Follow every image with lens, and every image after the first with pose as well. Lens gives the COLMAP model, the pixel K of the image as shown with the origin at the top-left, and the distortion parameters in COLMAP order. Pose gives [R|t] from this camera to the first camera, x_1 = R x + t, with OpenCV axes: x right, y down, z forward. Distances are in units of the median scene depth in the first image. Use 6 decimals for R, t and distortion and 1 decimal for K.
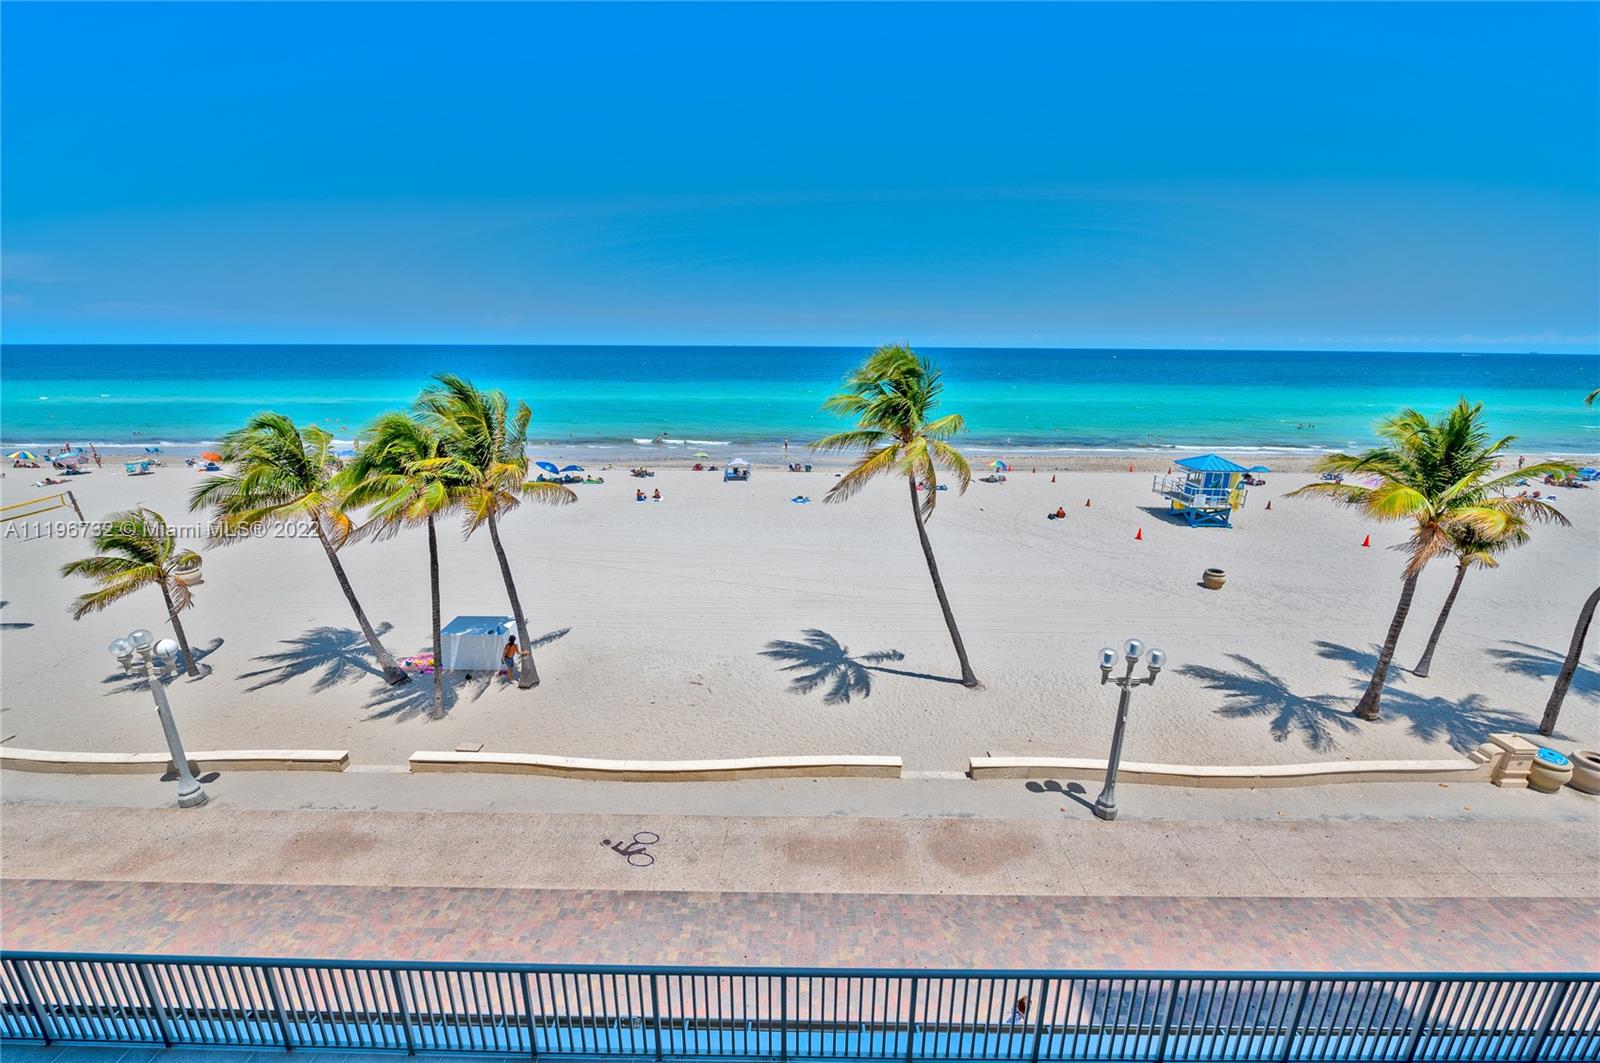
lens RADIAL K [[643.4, 0, 808.0], [0, 643.4, 525.5], [0, 0, 1]] dist [-0.006549, -0.000596]
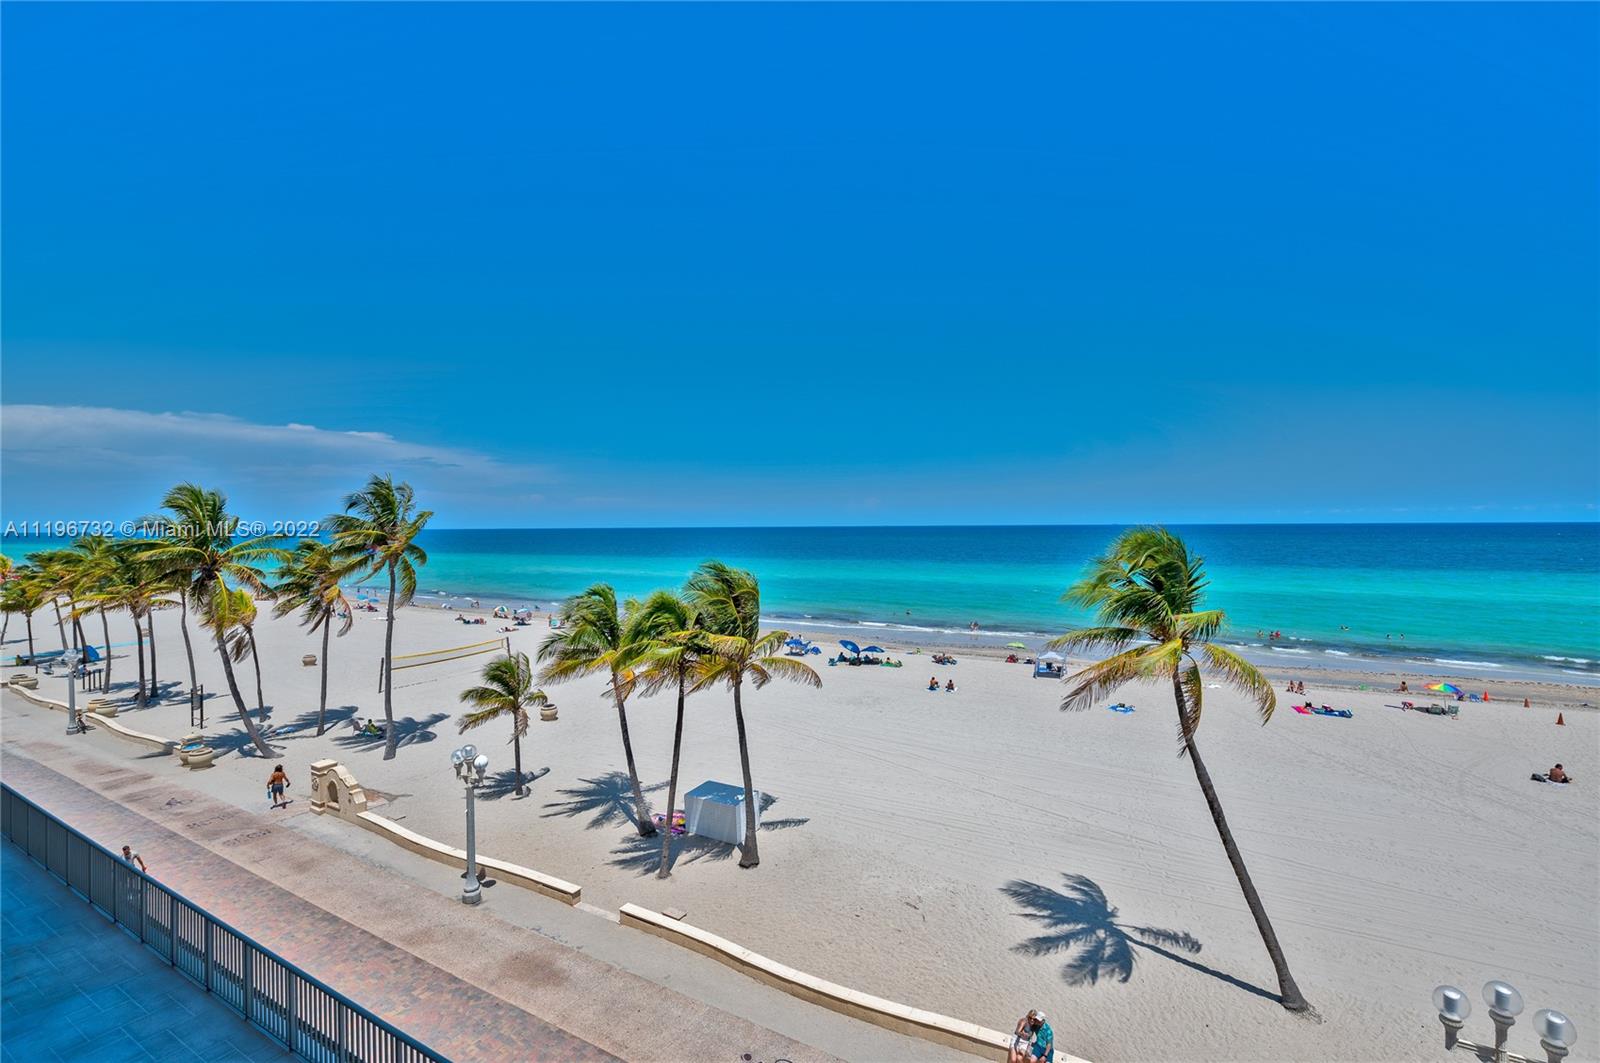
lens RADIAL K [[710.2, 0, 804.7], [0, 710.2, 524.3], [0, 0, 1]] dist [-0.008825, -0.001071]
pose [[0.871986, -0.011783, -0.489389, 0.185119], [-0.120804, 0.963612, -0.238449, -0.005701], [0.474390, 0.267045, 0.838833, -0.005394]]
